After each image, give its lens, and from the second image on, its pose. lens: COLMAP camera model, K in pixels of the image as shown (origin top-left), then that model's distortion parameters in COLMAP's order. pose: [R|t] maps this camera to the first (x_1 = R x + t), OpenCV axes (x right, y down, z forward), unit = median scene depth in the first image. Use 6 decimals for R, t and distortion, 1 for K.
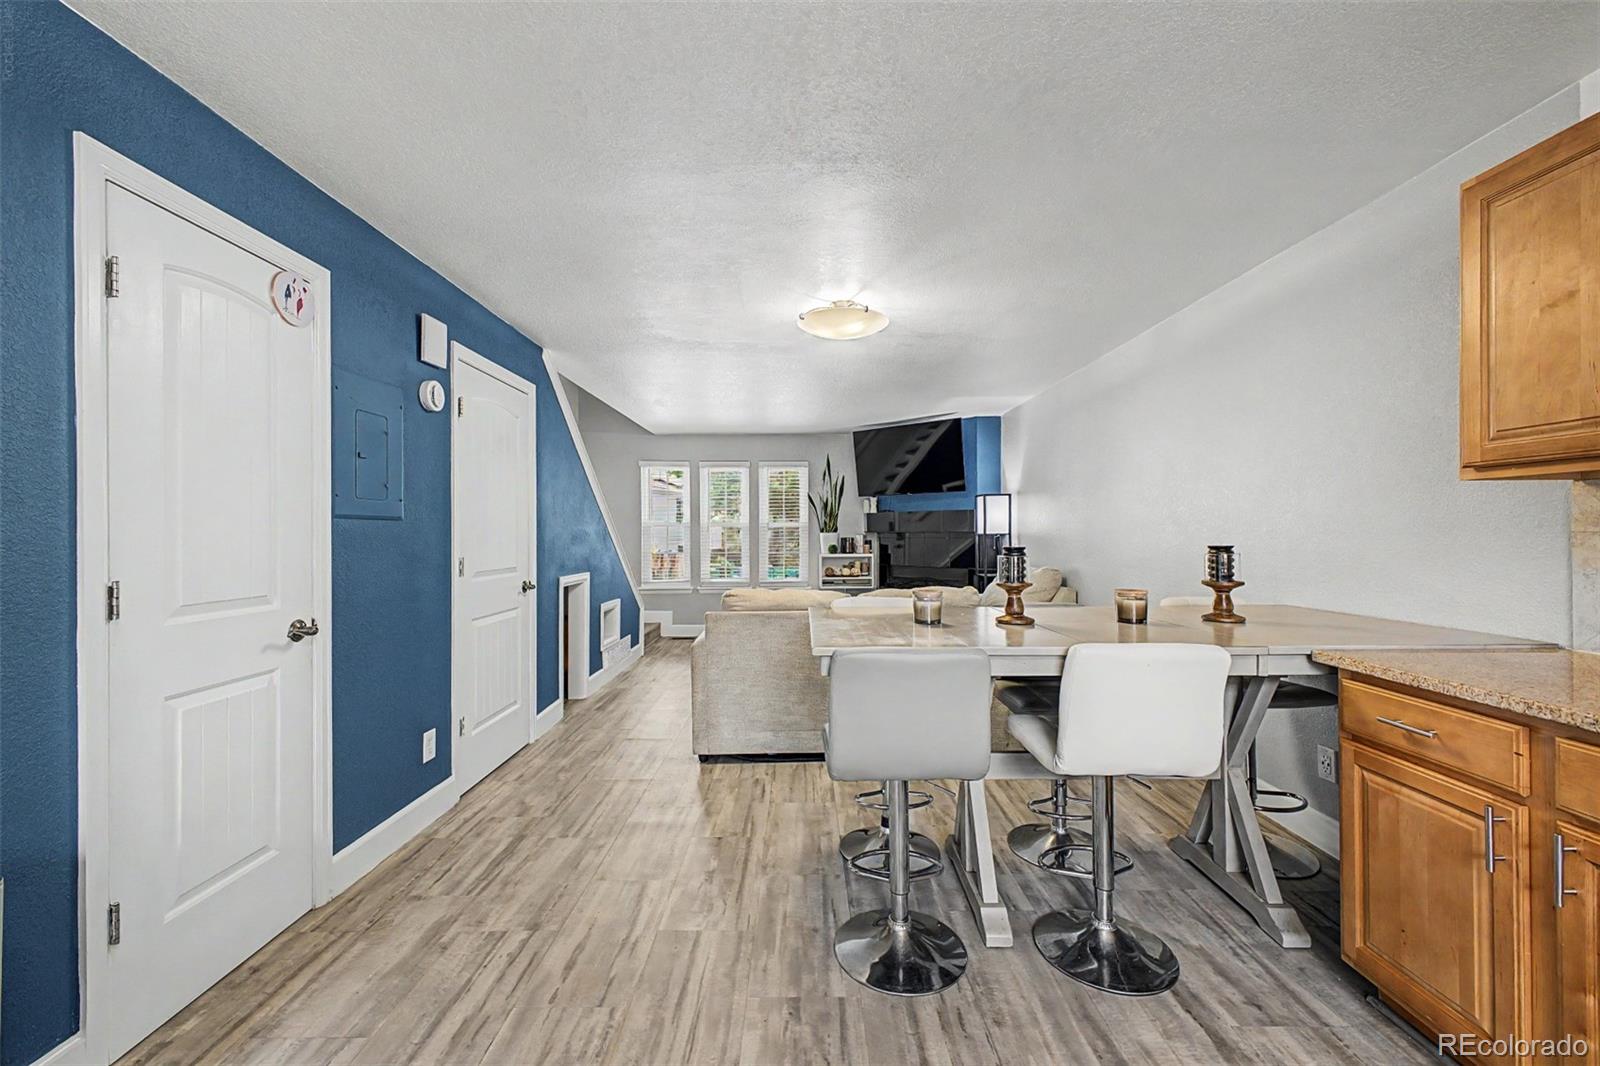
lens RADIAL K [[627.0, 0, 800.0], [0, 627.0, 533.0], [0, 0, 1]] dist [0.002111, -0.000144]
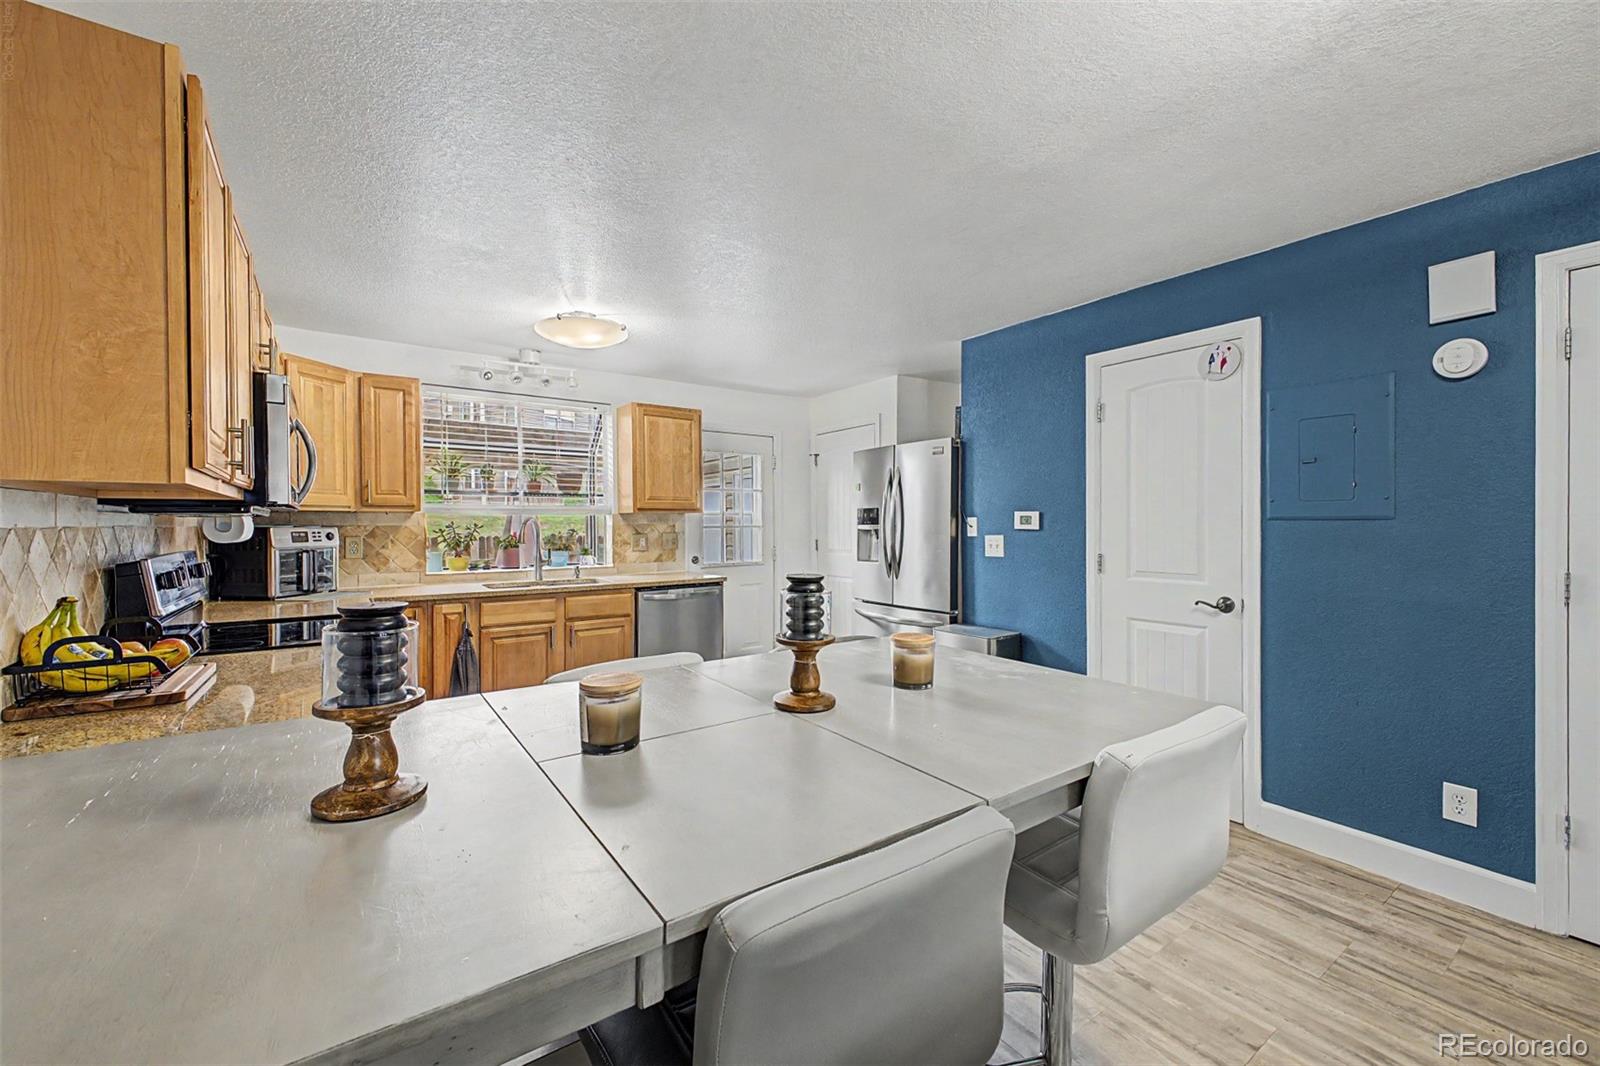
lens RADIAL K [[641.5, 0, 795.5], [0, 641.5, 526.1], [0, 0, 1]] dist [0.019350, -0.006150]
pose [[-0.814526, 0.010872, -0.580025, 0.506968], [0.007515, 0.999938, 0.008189, -0.021169], [0.580078, 0.002311, -0.814558, 1.072445]]
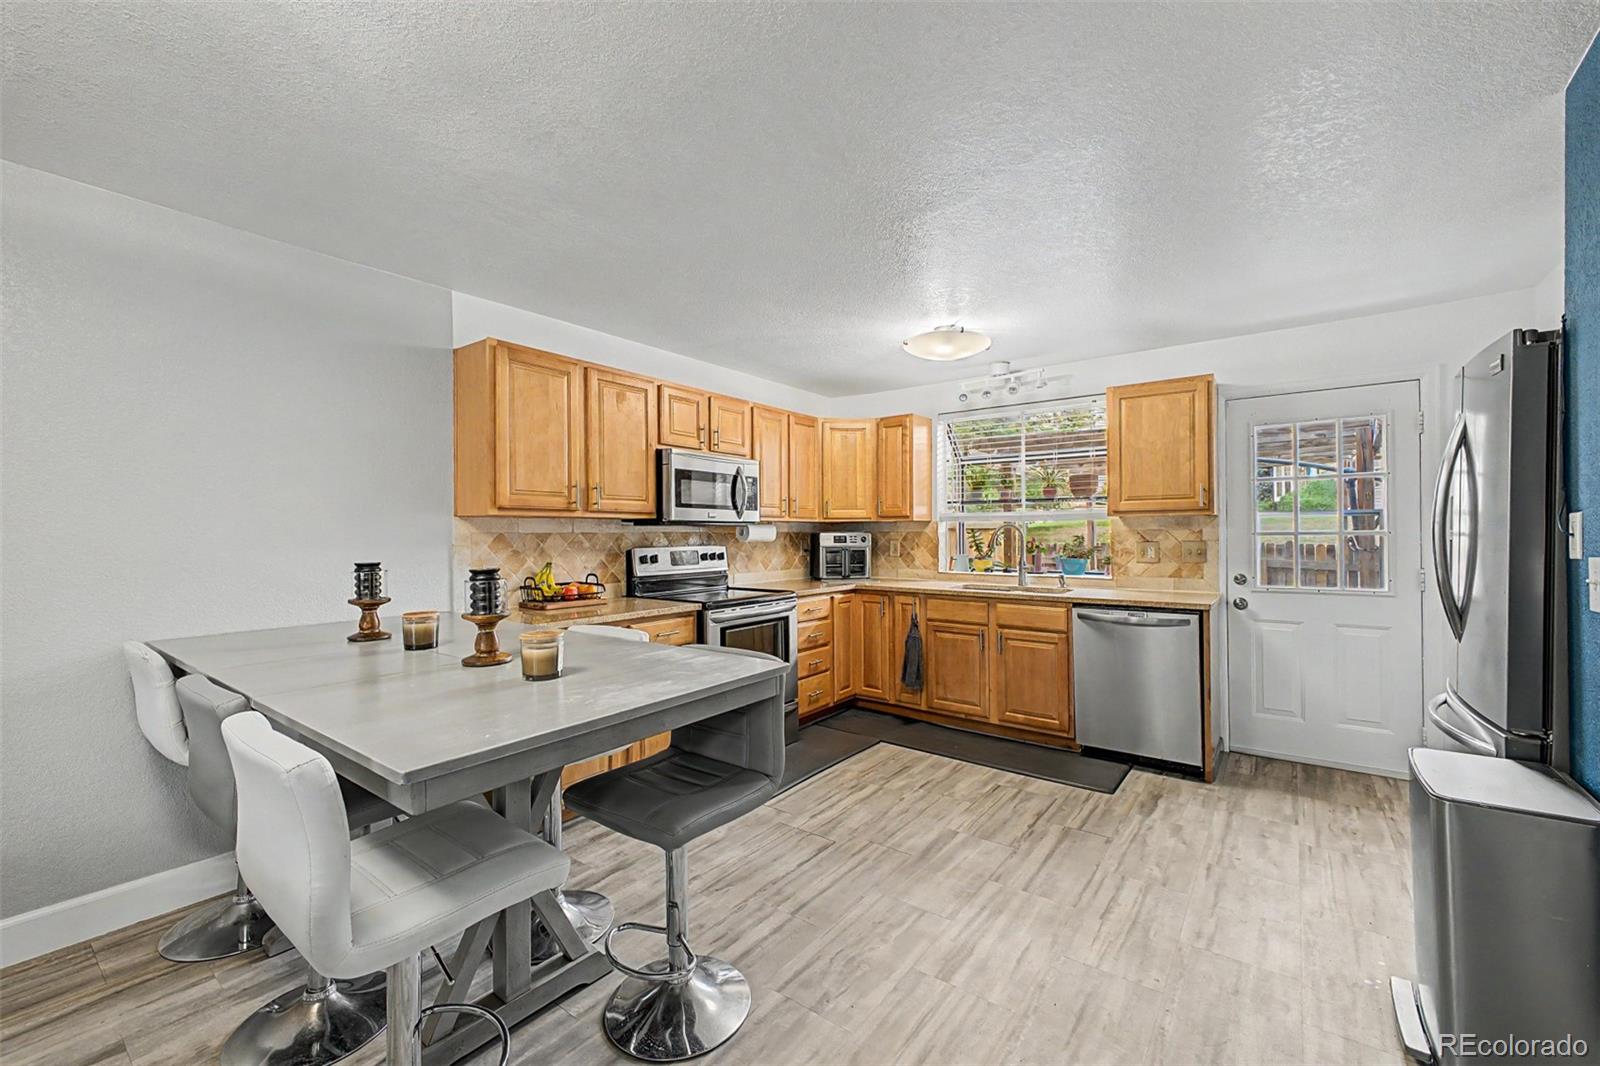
lens RADIAL K [[653.5, 0, 792.3], [0, 653.5, 531.3], [0, 0, 1]] dist [0.004149, -0.000041]
pose [[-0.794373, 0.009304, 0.607359, -0.354185], [0.008776, 0.999954, -0.003841, -0.014470], [-0.607367, 0.002279, -0.794418, 1.047226]]
